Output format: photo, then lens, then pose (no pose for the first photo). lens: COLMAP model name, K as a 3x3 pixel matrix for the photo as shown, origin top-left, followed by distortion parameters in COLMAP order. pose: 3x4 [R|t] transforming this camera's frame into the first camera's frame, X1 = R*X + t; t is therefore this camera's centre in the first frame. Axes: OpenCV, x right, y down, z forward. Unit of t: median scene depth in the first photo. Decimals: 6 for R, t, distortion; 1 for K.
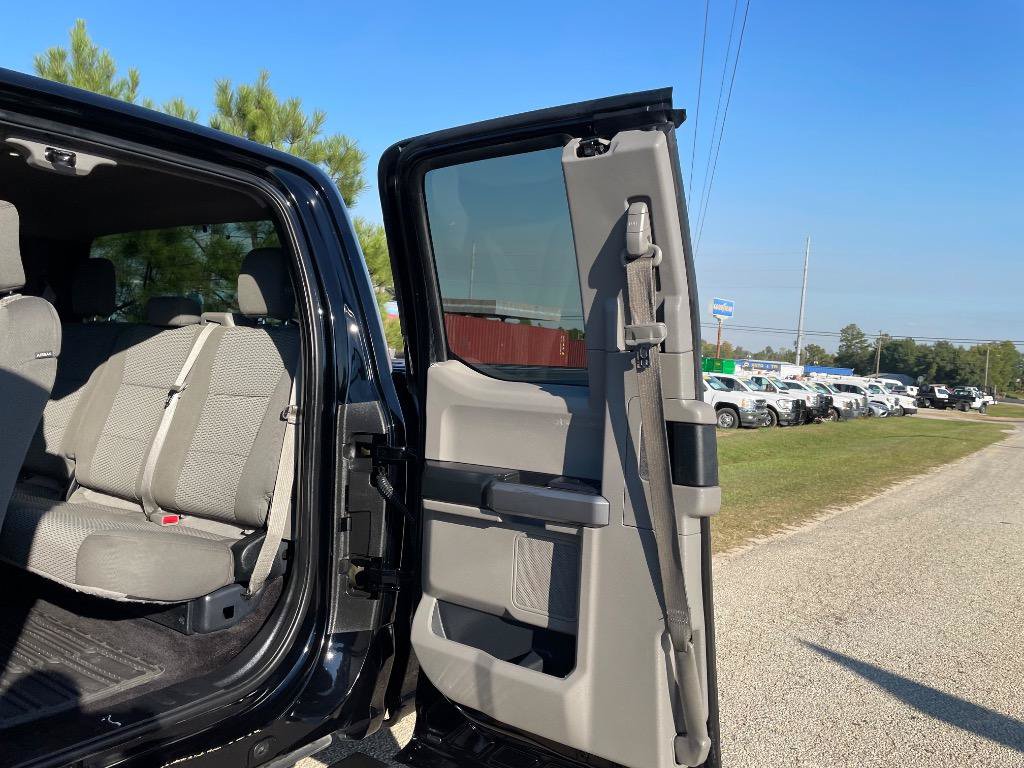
lens RADIAL K [[778.8, 0, 513.4], [0, 778.8, 381.0], [0, 0, 1]] dist [0.068403, -0.083146]
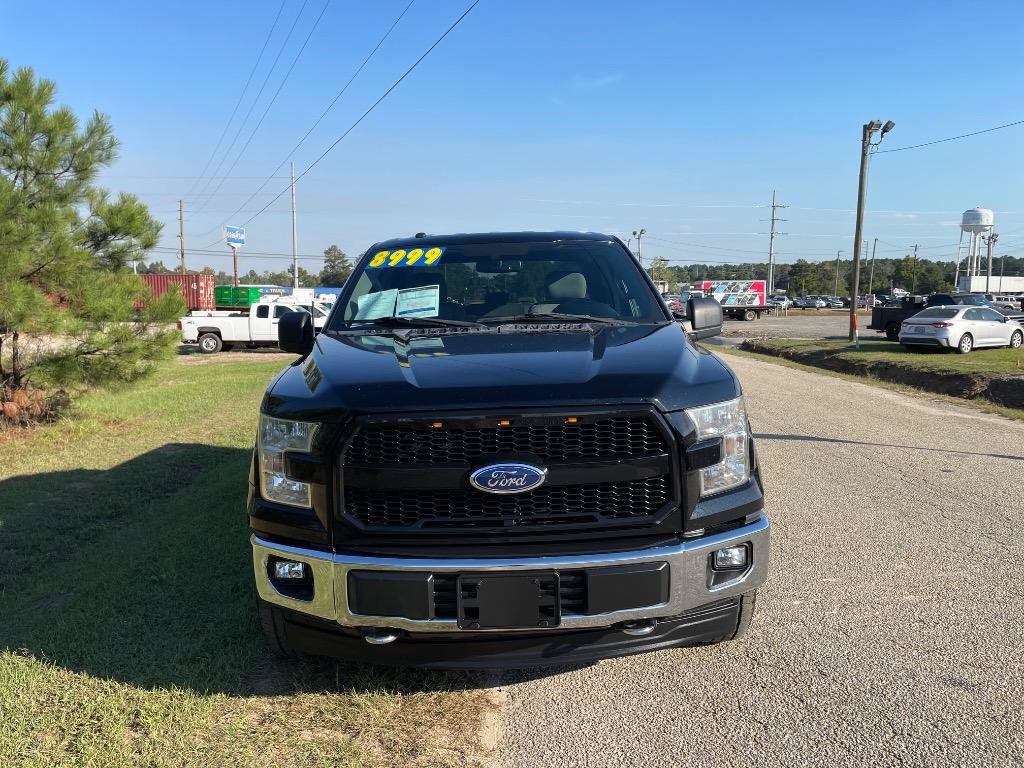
lens RADIAL K [[778.8, 0, 513.4], [0, 778.8, 381.0], [0, 0, 1]] dist [0.068403, -0.083146]
pose [[0.804921, -0.135901, 0.577610, -0.090761], [0.079774, 0.989367, 0.121613, -0.006383], [-0.587995, -0.051811, 0.807203, -0.044356]]
